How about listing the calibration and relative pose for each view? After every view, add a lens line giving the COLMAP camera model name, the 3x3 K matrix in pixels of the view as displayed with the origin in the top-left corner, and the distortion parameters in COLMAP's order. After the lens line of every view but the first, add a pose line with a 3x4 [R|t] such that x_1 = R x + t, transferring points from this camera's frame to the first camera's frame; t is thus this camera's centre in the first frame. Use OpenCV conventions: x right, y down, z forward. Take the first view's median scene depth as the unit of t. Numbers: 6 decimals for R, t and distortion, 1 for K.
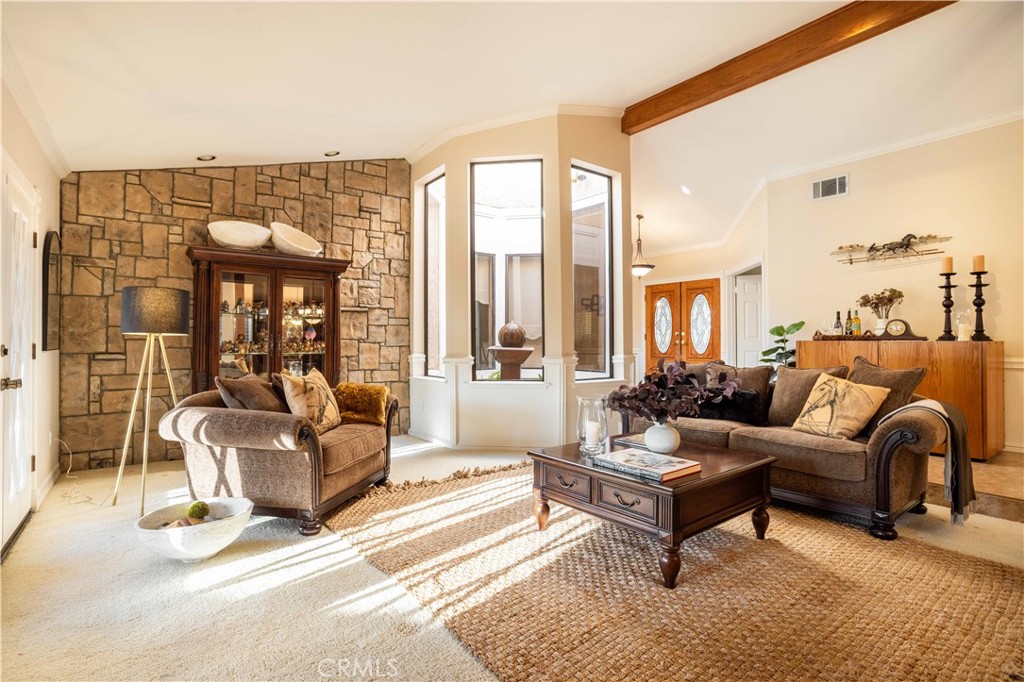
lens RADIAL K [[496.4, 0, 499.9], [0, 496.4, 338.7], [0, 0, 1]] dist [-0.071447, 0.025409]
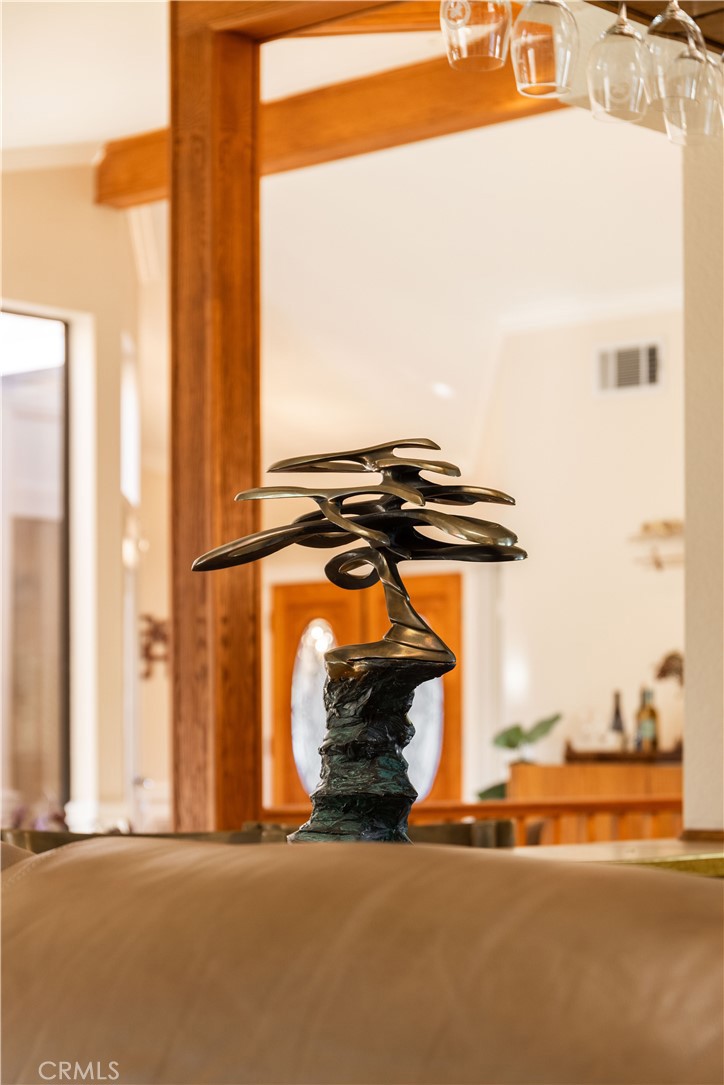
lens RADIAL K [[2392.4, 0, 362.0], [0, 2392.4, 542.5], [0, 0, 1]] dist [-0.029510, -0.060198]
pose [[0.983641, 0.011895, 0.179745, 0.135517], [0.001898, 0.997078, -0.076371, -0.028202], [-0.180128, 0.075462, 0.980744, -0.916981]]
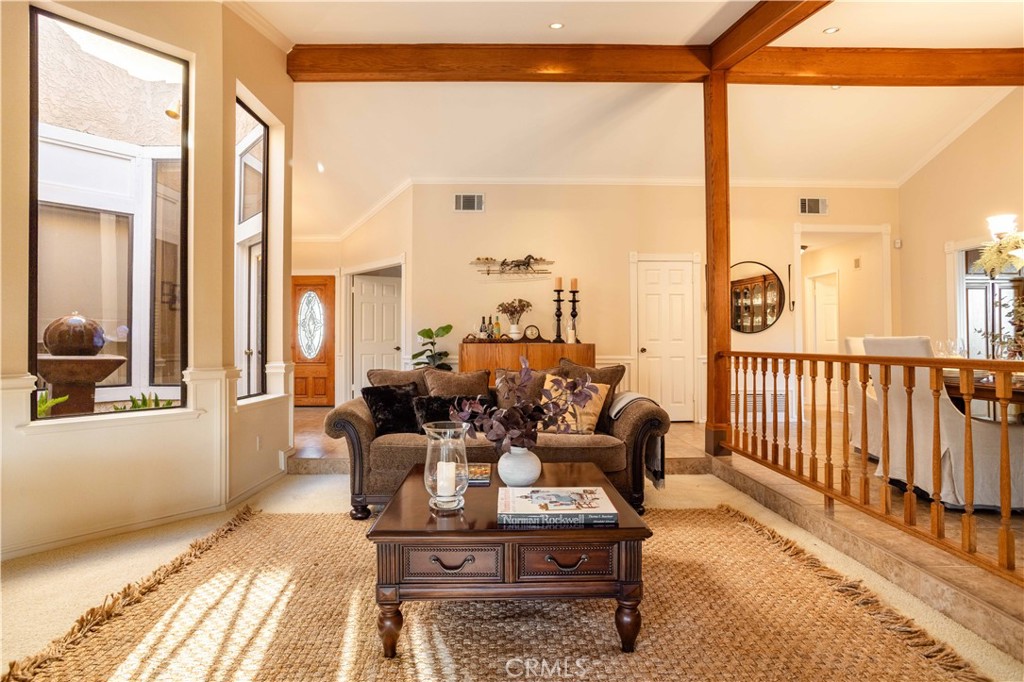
lens RADIAL K [[500.8, 0, 509.4], [0, 500.8, 332.1], [0, 0, 1]] dist [-0.052134, 0.024155]
pose [[0.577805, 0.016735, 0.816003, -0.190538], [-0.002213, 0.999818, -0.018937, -0.000133], [-0.816172, 0.009136, 0.577737, 0.296327]]
